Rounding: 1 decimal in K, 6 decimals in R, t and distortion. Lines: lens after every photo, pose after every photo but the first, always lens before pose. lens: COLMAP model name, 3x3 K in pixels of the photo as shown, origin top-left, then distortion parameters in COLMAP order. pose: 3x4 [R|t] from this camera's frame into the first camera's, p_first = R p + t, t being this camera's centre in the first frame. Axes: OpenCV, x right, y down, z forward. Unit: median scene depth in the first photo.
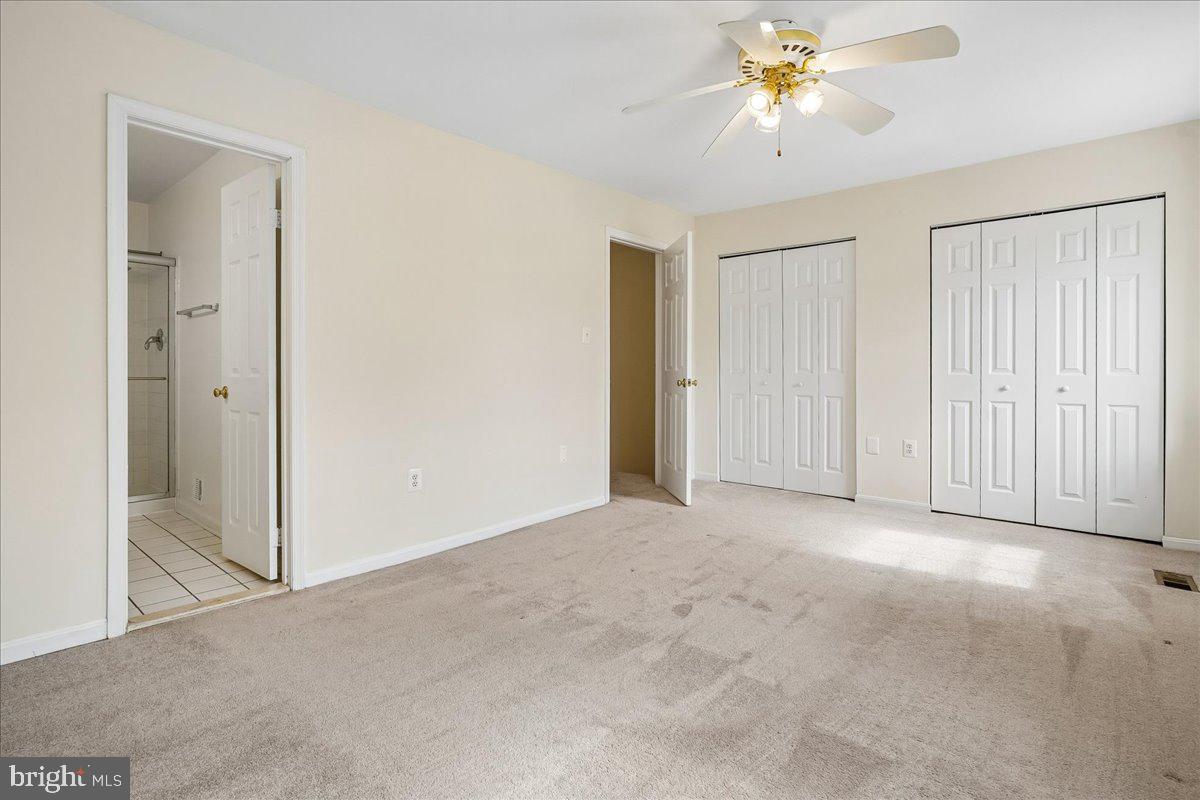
lens RADIAL K [[582.4, 0, 602.9], [0, 582.4, 373.0], [0, 0, 1]] dist [0.009676, 0.001069]
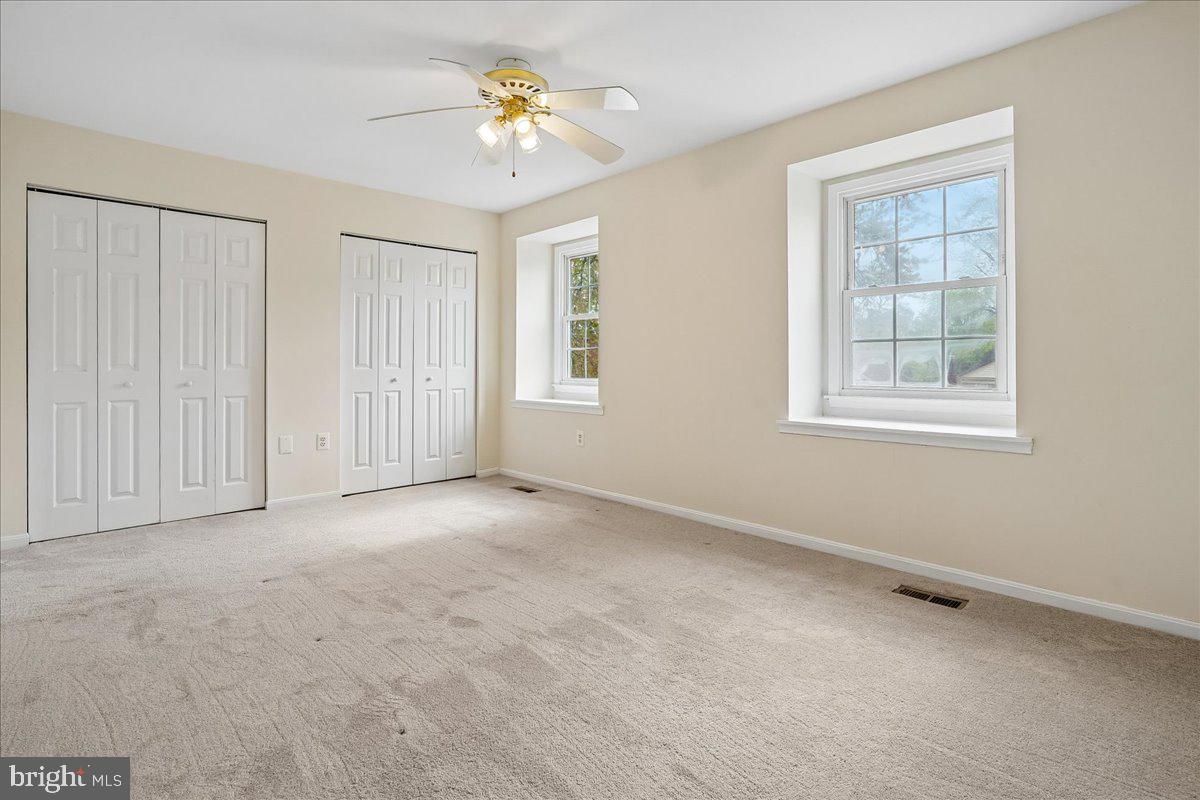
lens RADIAL K [[582.4, 0, 609.7], [0, 582.4, 357.3], [0, 0, 1]] dist [0.009676, 0.001069]
pose [[0.119036, 0.009861, 0.992841, -0.466098], [0.009353, 0.999895, -0.011052, -0.003194], [-0.992846, 0.010601, 0.118931, 0.396268]]
